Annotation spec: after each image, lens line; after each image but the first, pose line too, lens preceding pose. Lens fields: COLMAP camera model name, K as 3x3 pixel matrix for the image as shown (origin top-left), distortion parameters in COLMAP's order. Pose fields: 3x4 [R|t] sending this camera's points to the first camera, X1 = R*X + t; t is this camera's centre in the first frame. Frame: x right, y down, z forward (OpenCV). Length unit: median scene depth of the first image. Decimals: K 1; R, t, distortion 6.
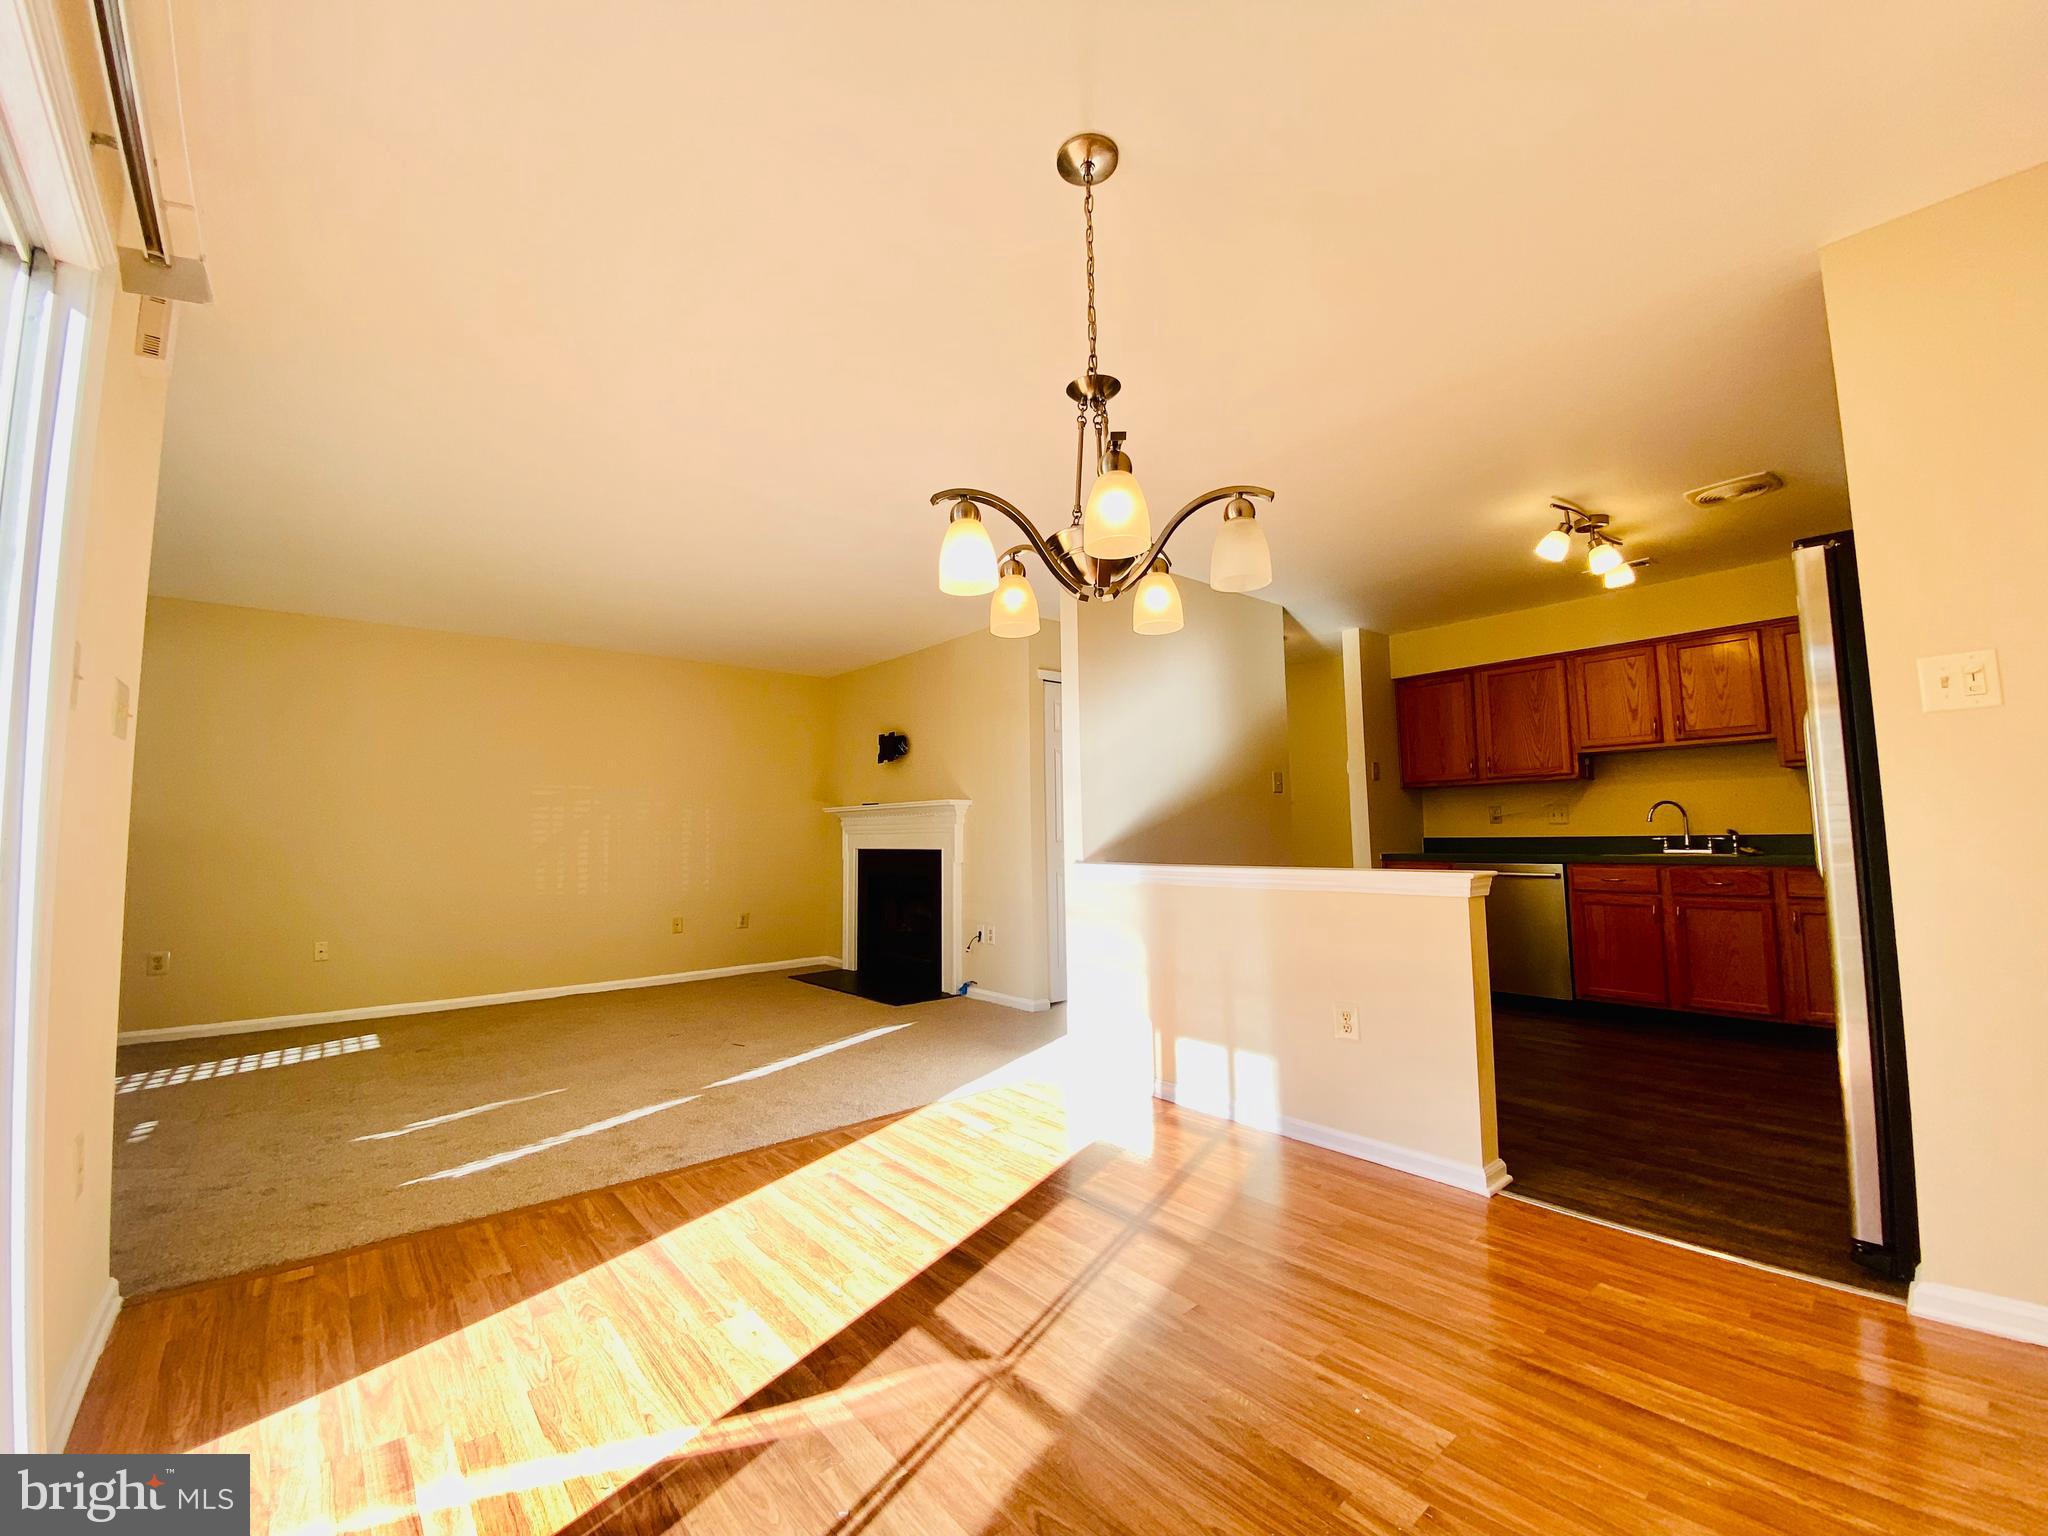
lens RADIAL K [[838.9, 0, 1024.3], [0, 838.9, 763.6], [0, 0, 1]] dist [-0.000534, -0.000092]
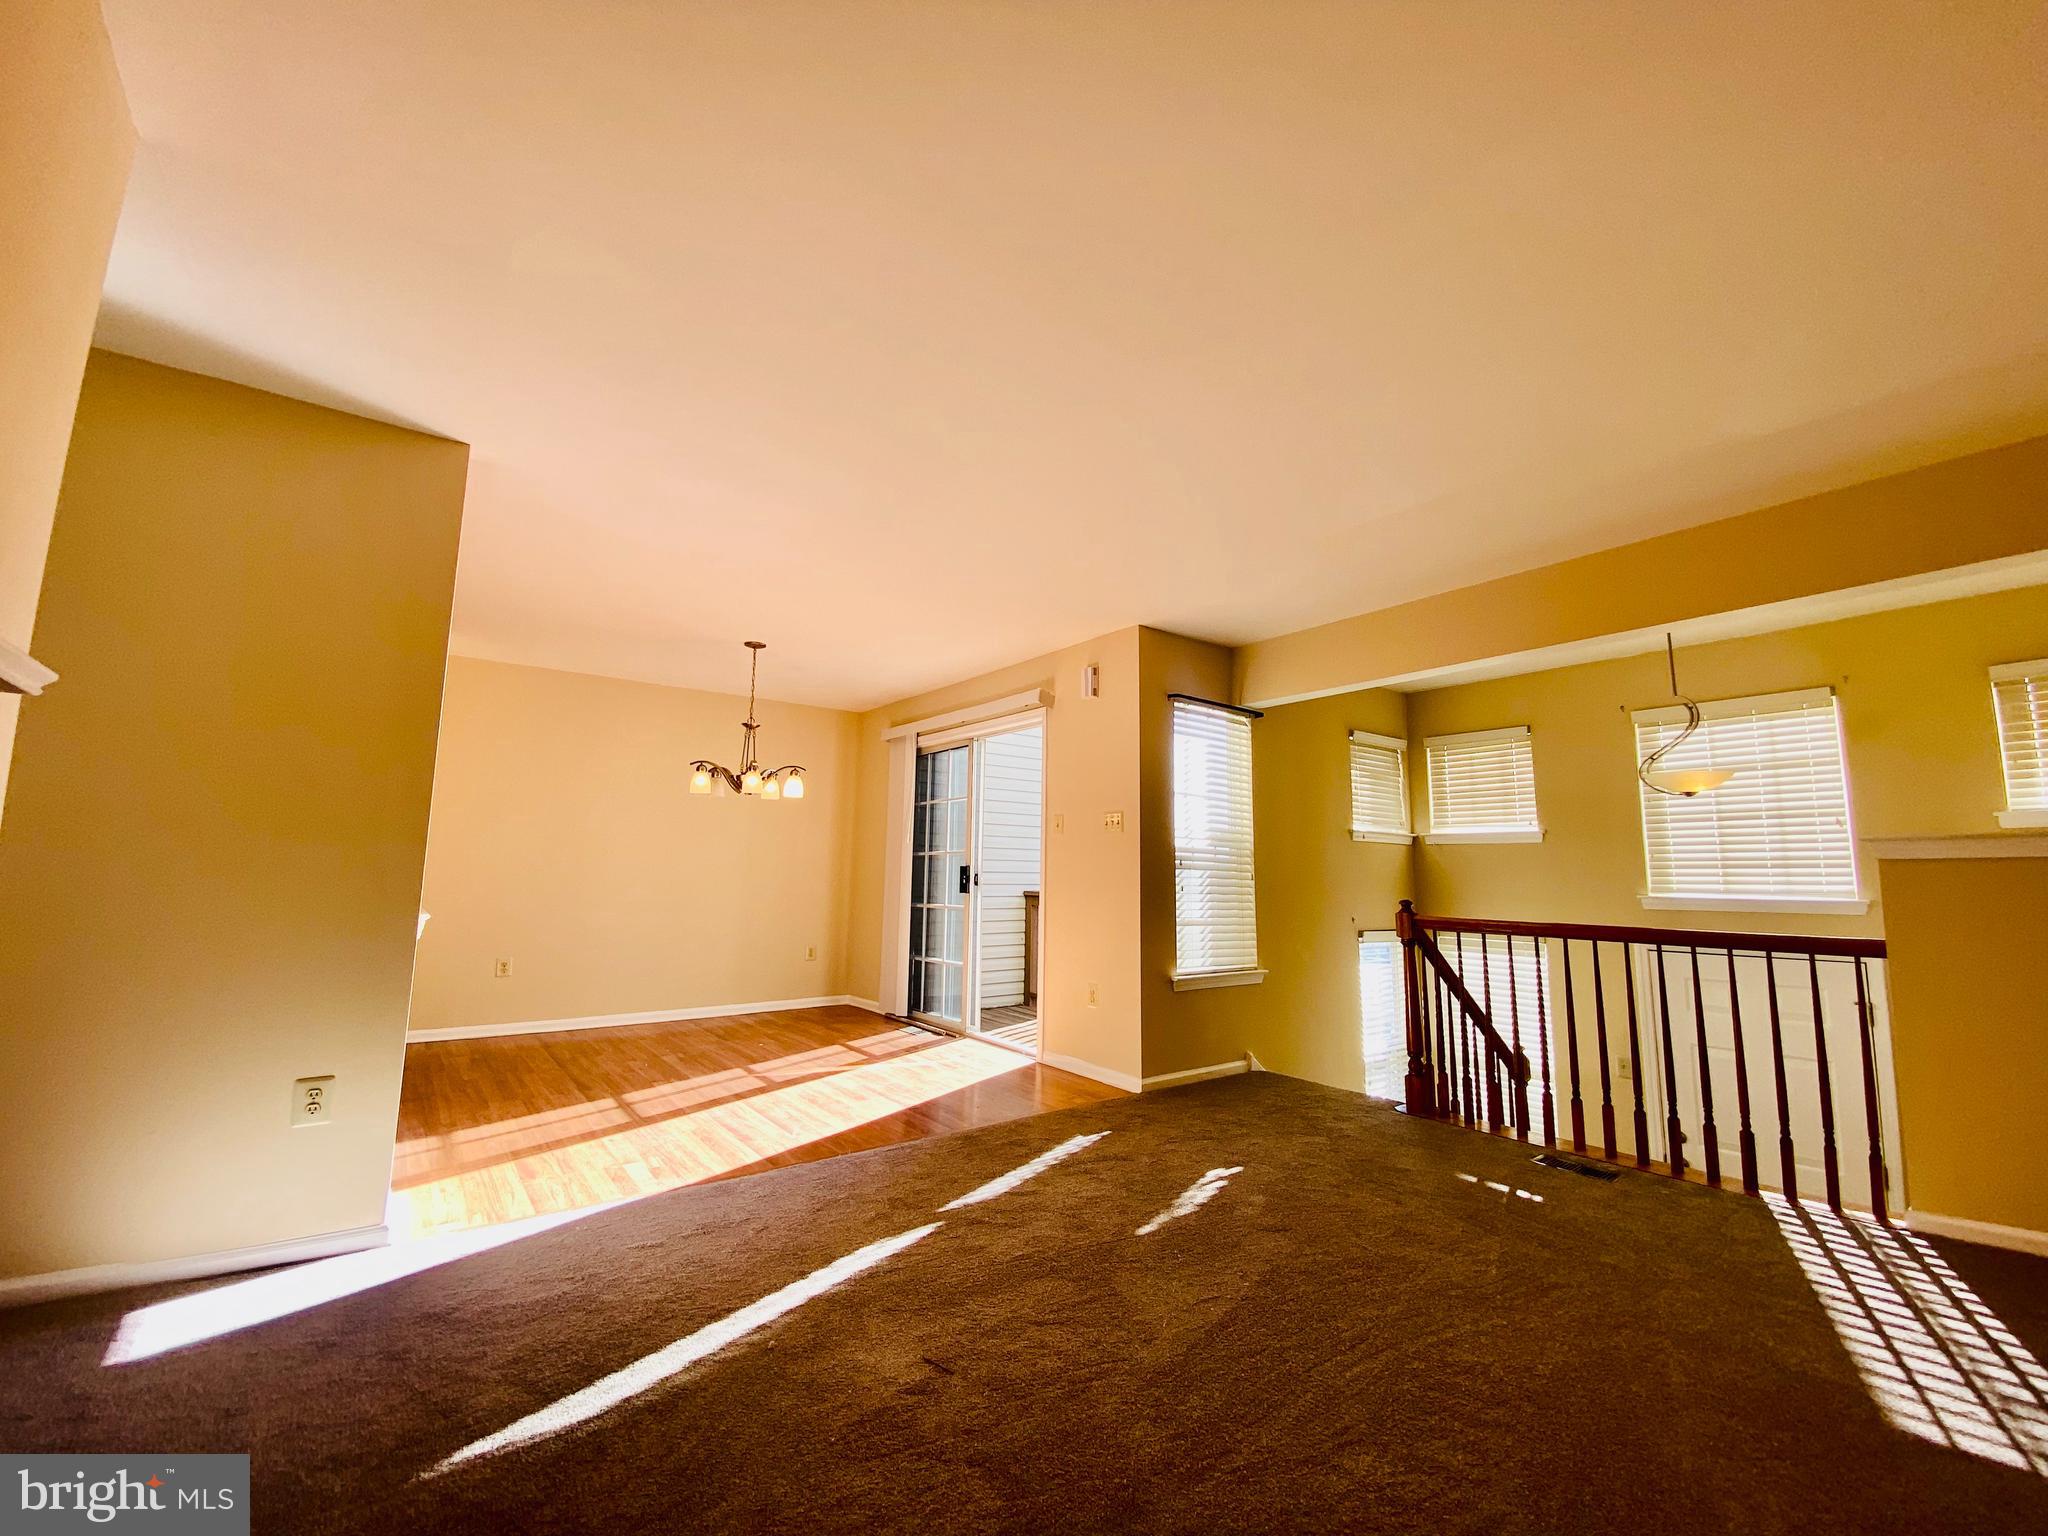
lens RADIAL K [[838.9, 0, 1024.4], [0, 838.9, 767.2], [0, 0, 1]] dist [-0.000534, -0.000092]
pose [[-0.998527, 0.008981, 0.053508, -0.669310], [-0.002591, 0.977186, -0.212367, 0.210039], [-0.054194, -0.212193, -0.975724, 2.408555]]
